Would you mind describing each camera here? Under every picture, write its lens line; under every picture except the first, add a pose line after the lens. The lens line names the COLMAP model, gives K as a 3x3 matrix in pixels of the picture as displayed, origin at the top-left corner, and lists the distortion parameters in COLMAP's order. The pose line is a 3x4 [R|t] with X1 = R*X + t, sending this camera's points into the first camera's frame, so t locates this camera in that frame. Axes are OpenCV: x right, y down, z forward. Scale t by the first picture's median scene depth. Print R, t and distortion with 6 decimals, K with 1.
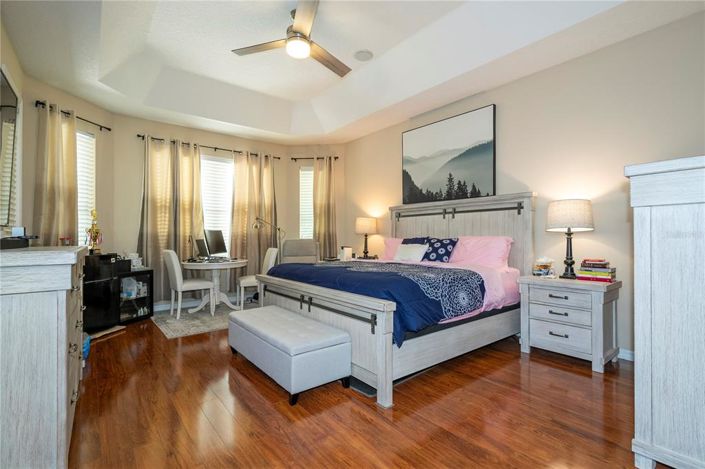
lens RADIAL K [[324.4, 0, 360.9], [0, 324.4, 233.4], [0, 0, 1]] dist [0.002341, 0.000094]
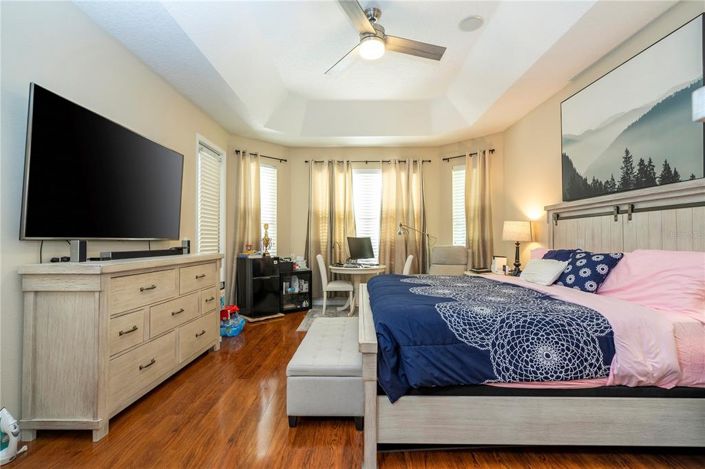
lens RADIAL K [[324.4, 0, 358.6], [0, 324.4, 231.4], [0, 0, 1]] dist [0.002341, 0.000094]
pose [[0.774201, -0.010746, -0.632848, 0.269817], [0.005251, 0.999931, -0.010555, -0.020954], [0.632917, 0.004849, 0.774204, 0.178340]]
